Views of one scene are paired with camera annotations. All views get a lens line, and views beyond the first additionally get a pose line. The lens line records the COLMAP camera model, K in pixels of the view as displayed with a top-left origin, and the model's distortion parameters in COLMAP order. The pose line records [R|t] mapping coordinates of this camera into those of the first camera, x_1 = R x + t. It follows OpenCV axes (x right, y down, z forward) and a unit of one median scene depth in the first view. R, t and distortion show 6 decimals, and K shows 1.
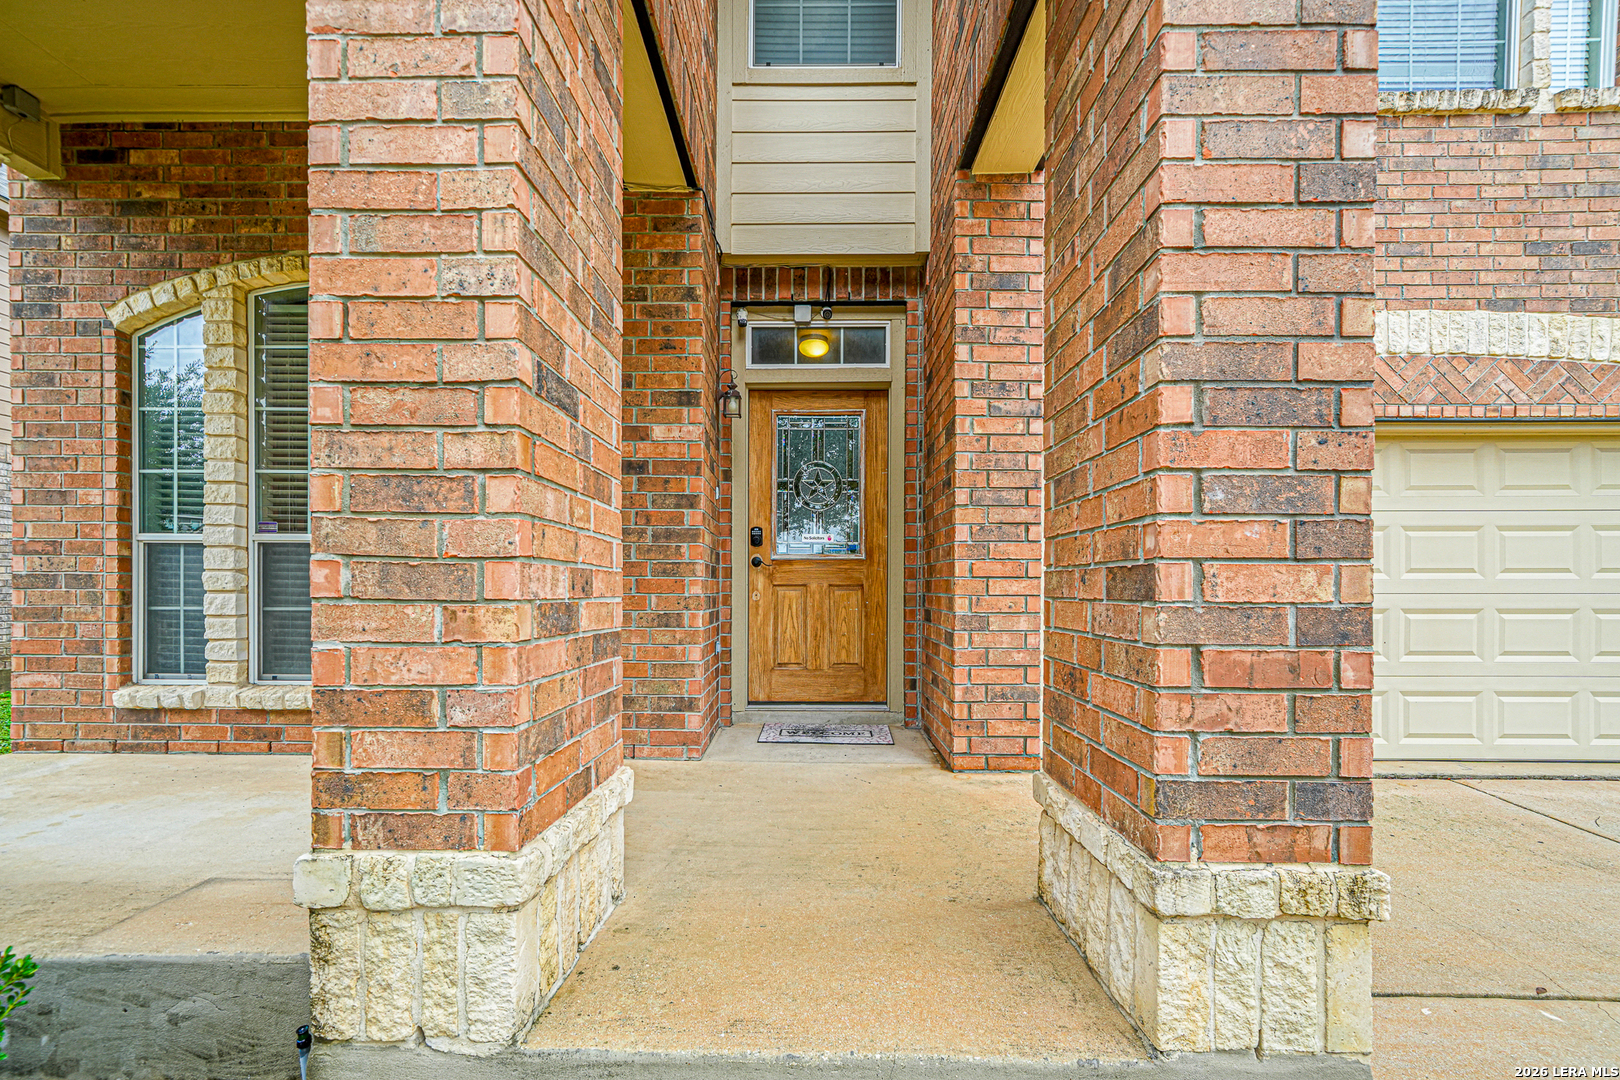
lens RADIAL K [[680.7, 0, 810.0], [0, 680.7, 537.6], [0, 0, 1]] dist [0.001961, 0.000960]
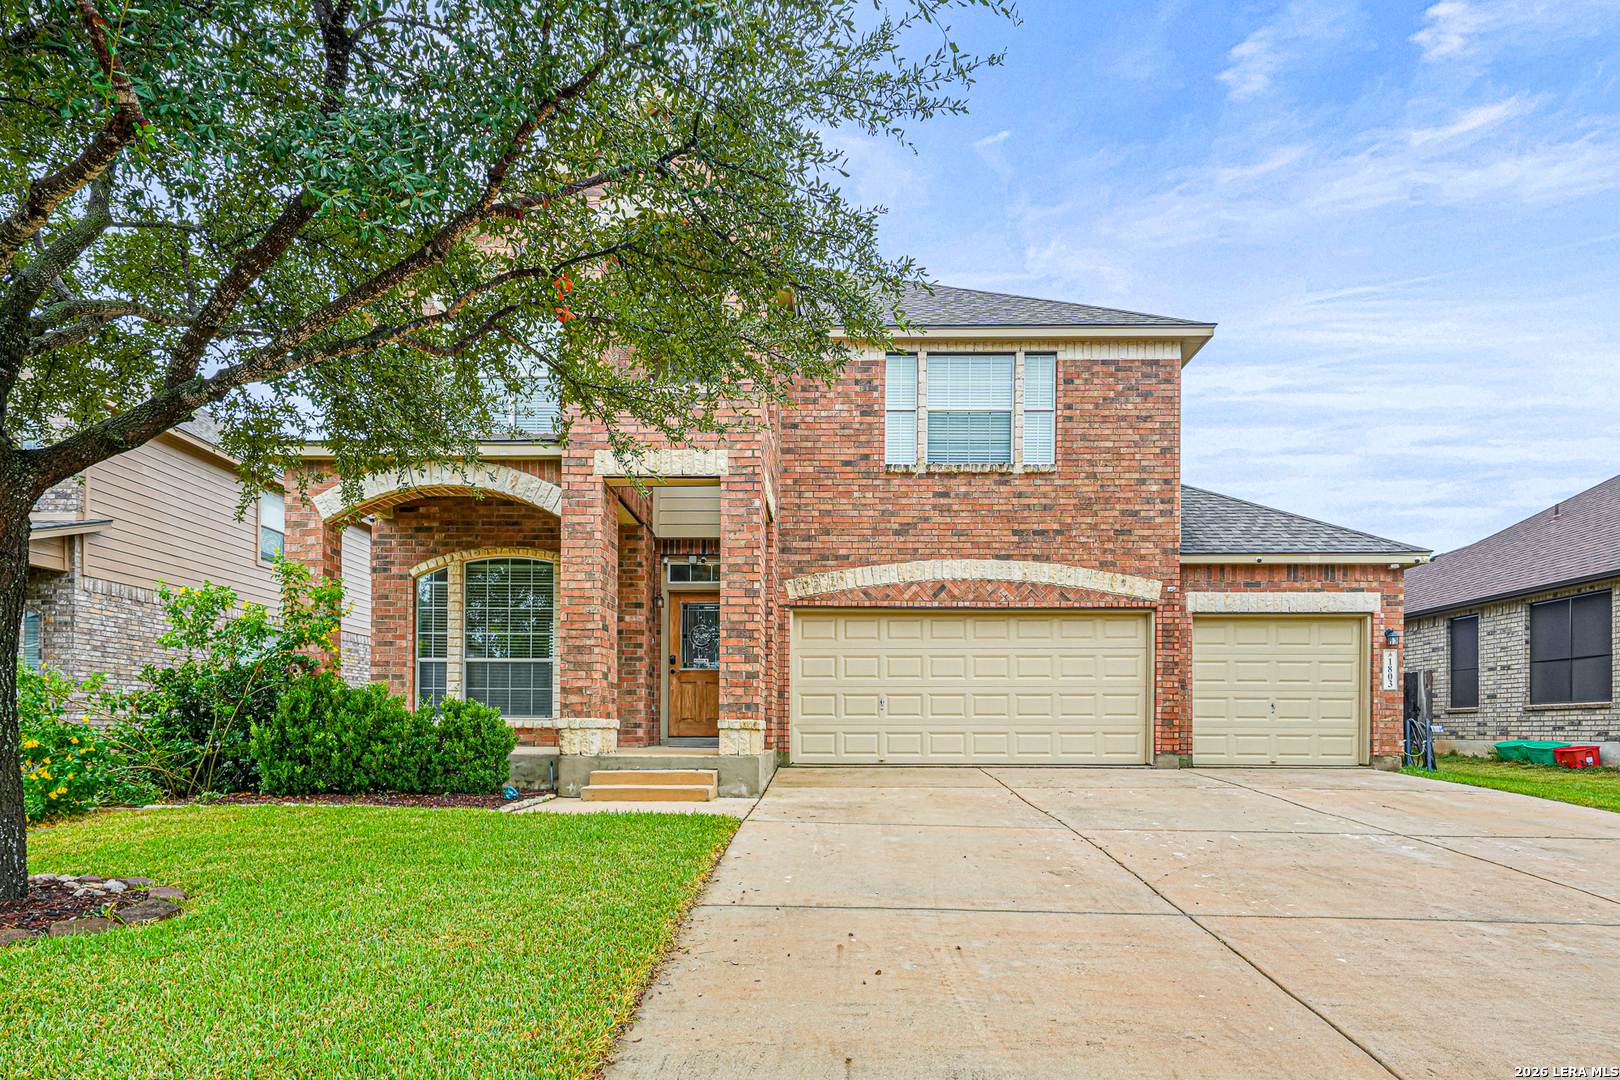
lens RADIAL K [[765.2, 0, 804.8], [0, 765.2, 649.1], [0, 0, 1]] dist [0.002083, -0.000438]
pose [[0.999983, 0.000955, 0.005762, 0.417782], [-0.000836, 0.999789, -0.020548, 0.017610], [-0.005781, 0.020542, 0.999772, -1.834224]]
